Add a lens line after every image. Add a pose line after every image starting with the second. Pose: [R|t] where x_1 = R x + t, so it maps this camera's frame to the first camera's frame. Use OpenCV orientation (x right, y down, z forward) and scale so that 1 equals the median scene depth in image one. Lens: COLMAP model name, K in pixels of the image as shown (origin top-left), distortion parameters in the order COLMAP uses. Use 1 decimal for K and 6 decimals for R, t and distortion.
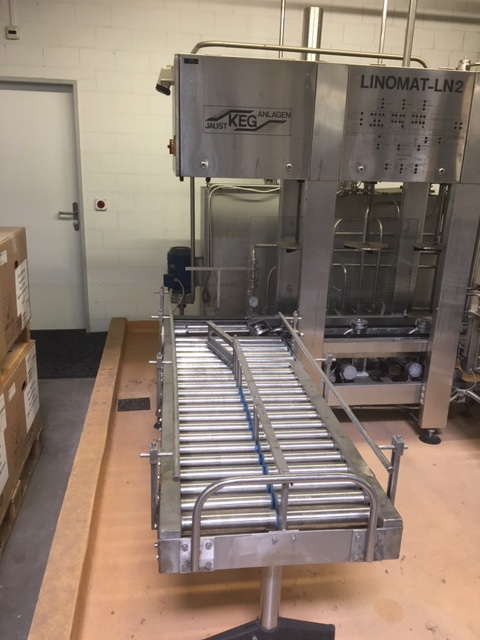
lens RADIAL K [[552.5, 0, 240.0], [0, 552.5, 320.0], [0, 0, 1]] dist [0.123256, -0.218504]
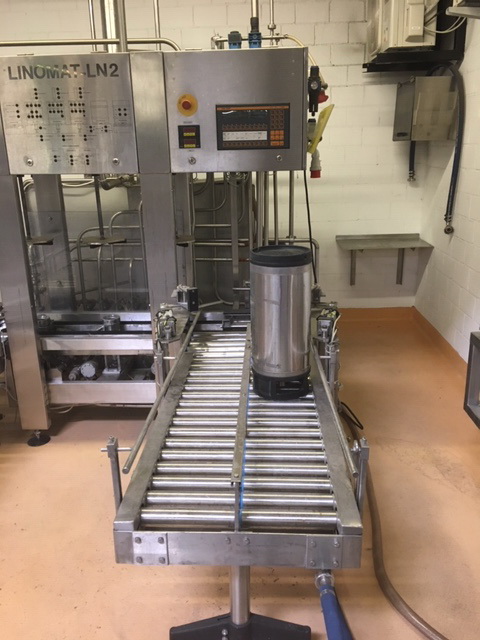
lens RADIAL K [[548.4, 0, 240.0], [0, 548.4, 320.0], [0, 0, 1]] dist [0.111268, -0.171275]
pose [[0.980099, 0.004927, -0.198448, 0.658062], [-0.002204, 0.999900, 0.013944, -0.007291], [0.198497, -0.013230, 0.980012, 0.098184]]
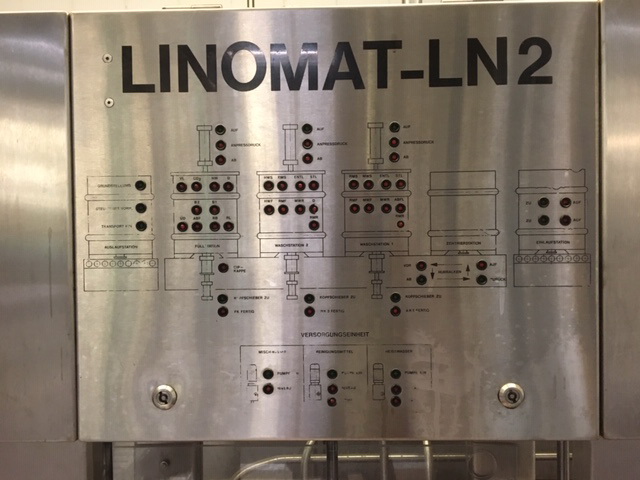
lens RADIAL K [[548.4, 0, 317.2], [0, 548.4, 235.9], [0, 0, 1]] dist [0.111268, -0.171275]
pose [[0.986549, -0.045454, -0.157019, 0.277263], [-0.000413, 0.959867, -0.280457, -0.229392], [0.163465, 0.276749, 0.946937, 0.649108]]
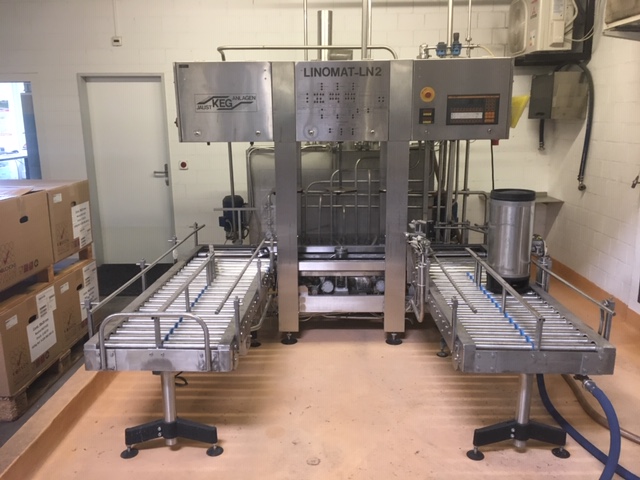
lens RADIAL K [[548.4, 0, 317.2], [0, 548.4, 235.9], [0, 0, 1]] dist [0.111268, -0.171275]
pose [[0.984852, -0.005163, -0.173318, 0.398175], [-0.008744, 0.996806, -0.079384, 0.079294], [0.173174, 0.079697, 0.981661, -0.271331]]
